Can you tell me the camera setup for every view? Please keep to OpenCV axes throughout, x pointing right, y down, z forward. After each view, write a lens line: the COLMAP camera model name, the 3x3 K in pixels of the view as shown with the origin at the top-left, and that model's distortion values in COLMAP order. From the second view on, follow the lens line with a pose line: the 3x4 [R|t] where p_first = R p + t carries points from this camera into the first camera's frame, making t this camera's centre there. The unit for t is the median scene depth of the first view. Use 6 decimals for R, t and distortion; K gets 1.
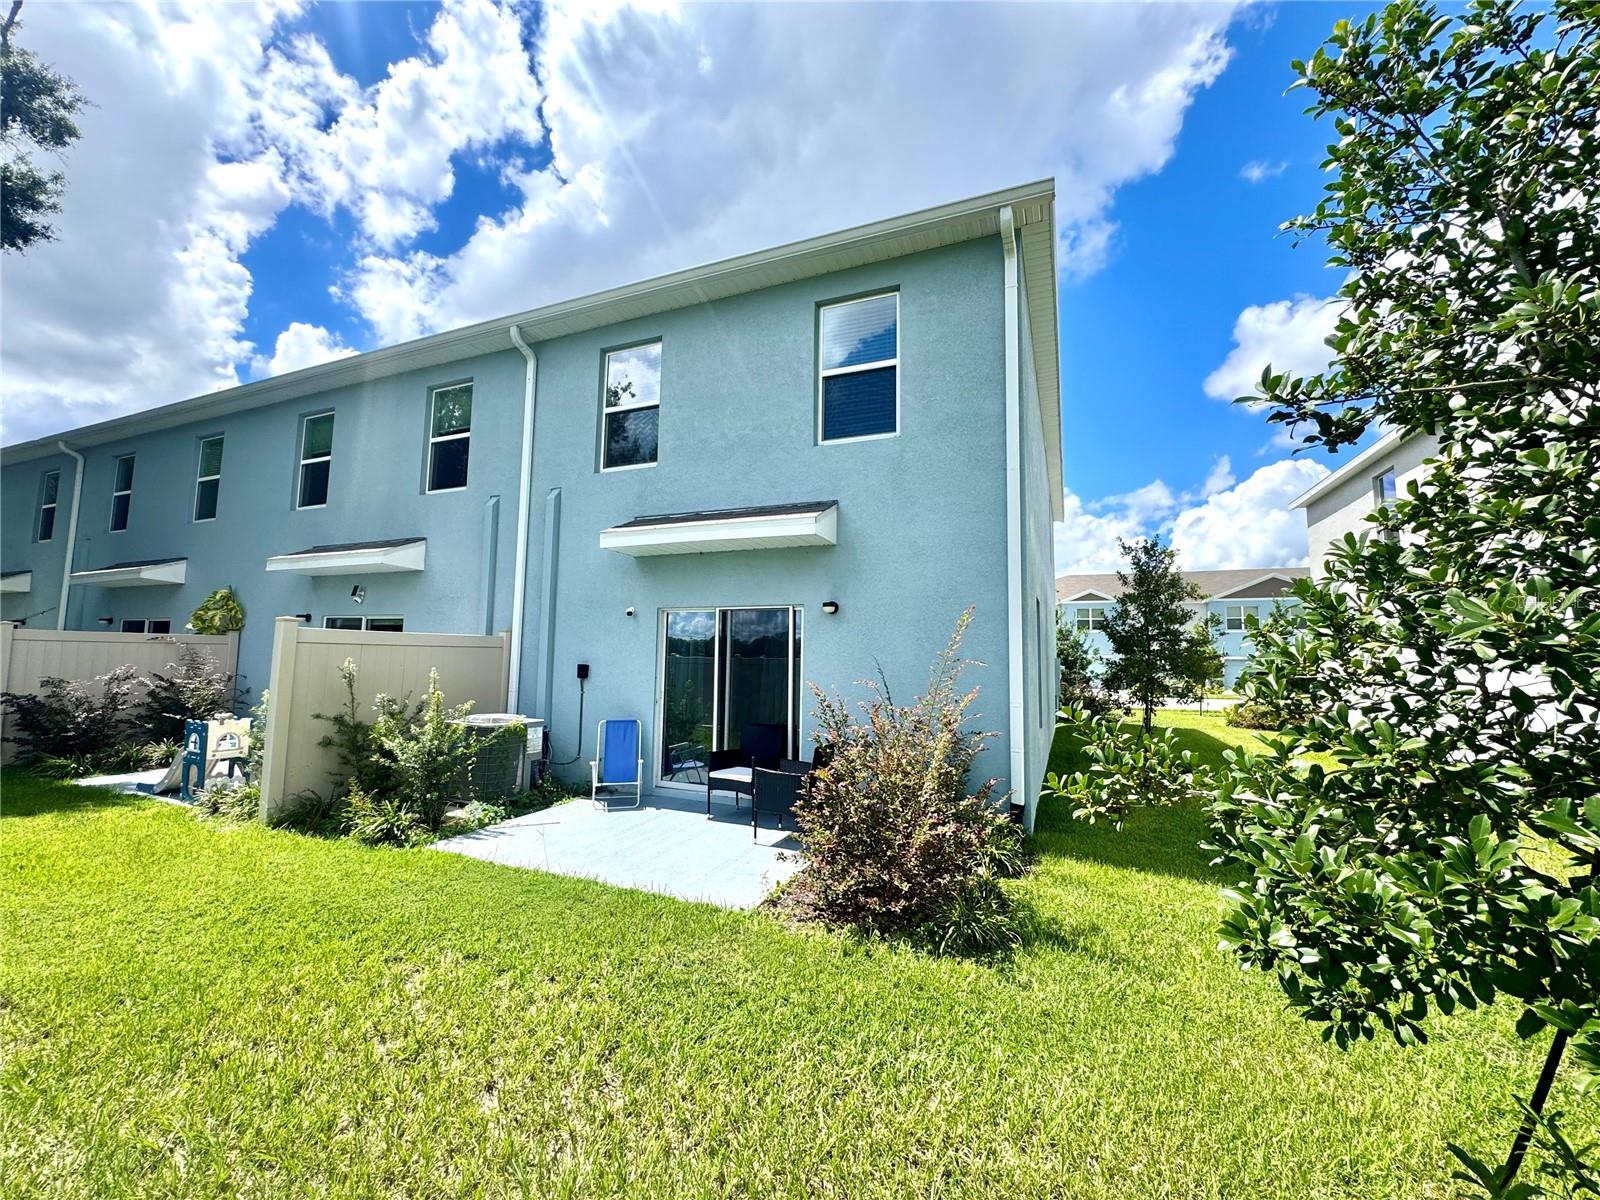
lens RADIAL K [[639.5, 0, 800.4], [0, 639.5, 598.4], [0, 0, 1]] dist [-0.004872, 0.000379]
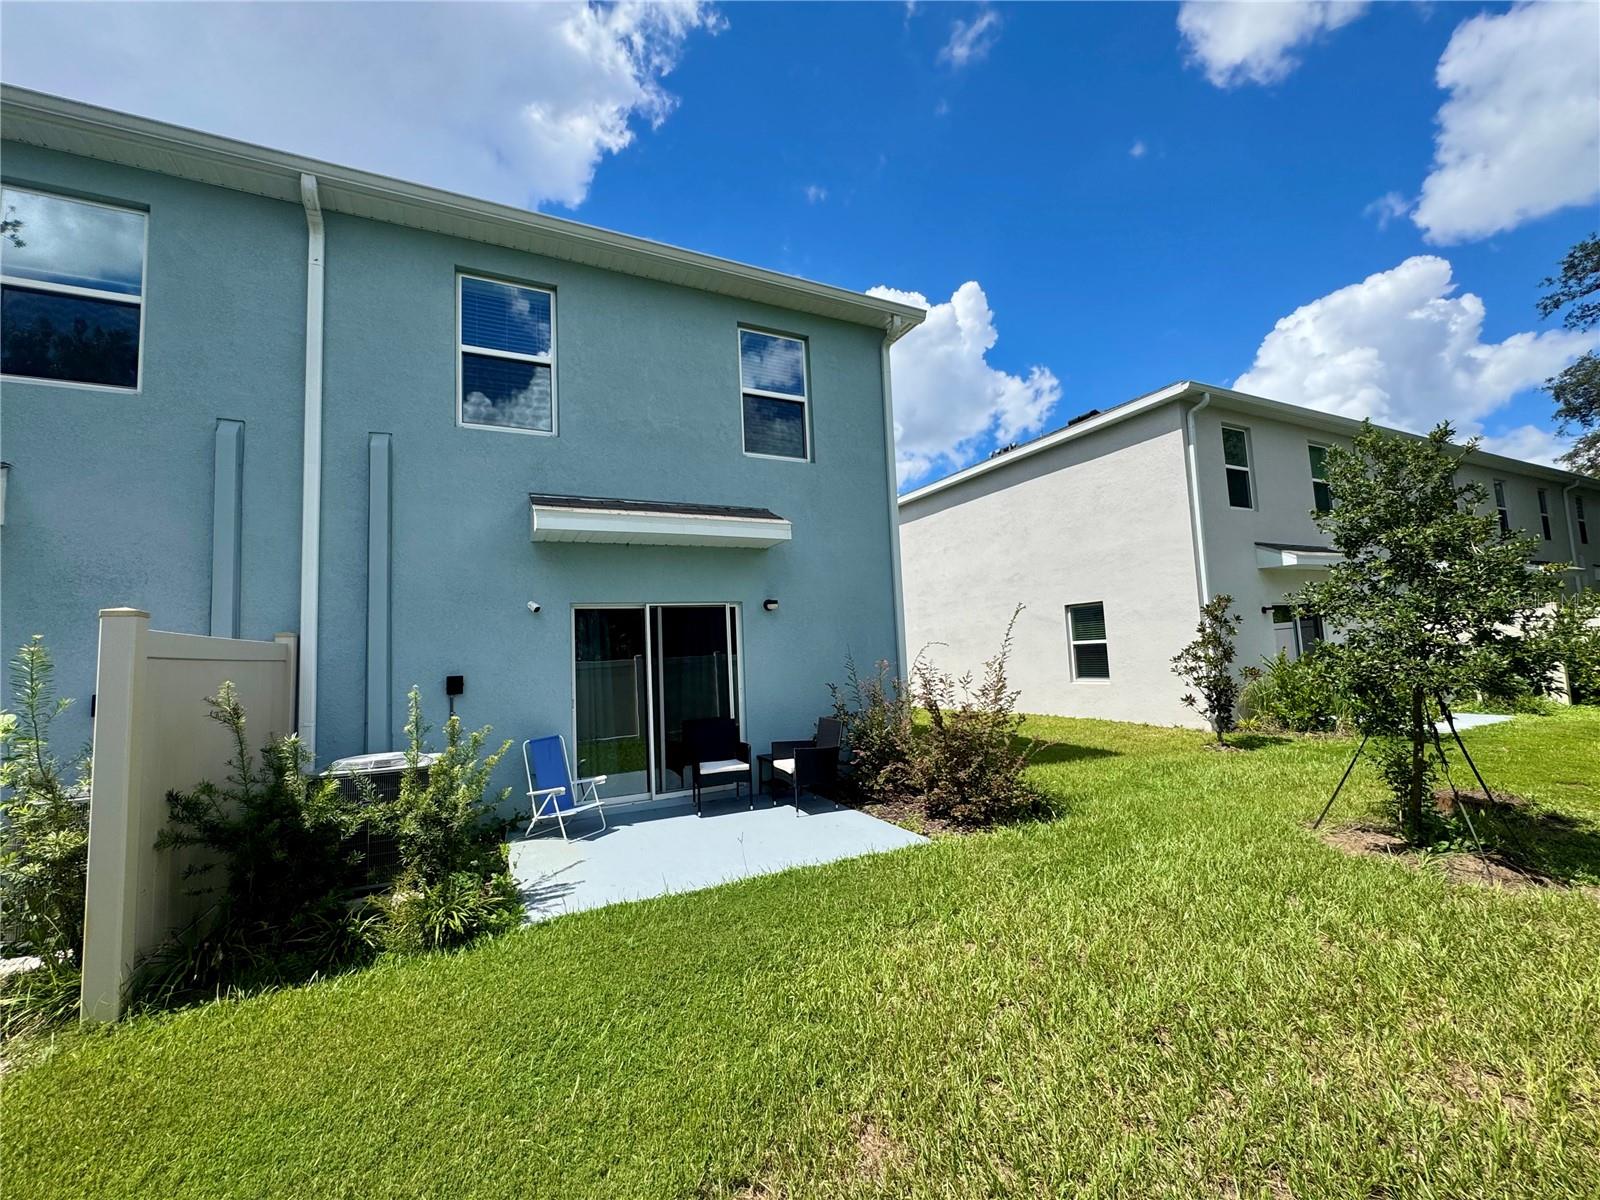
lens RADIAL K [[639.5, 0, 800.4], [0, 639.5, 598.4], [0, 0, 1]] dist [-0.004872, 0.000379]
pose [[0.665094, 0.021538, 0.746449, -0.709363], [-0.019877, 0.999740, -0.011136, 0.012500], [-0.746495, -0.007431, 0.665349, 0.207855]]
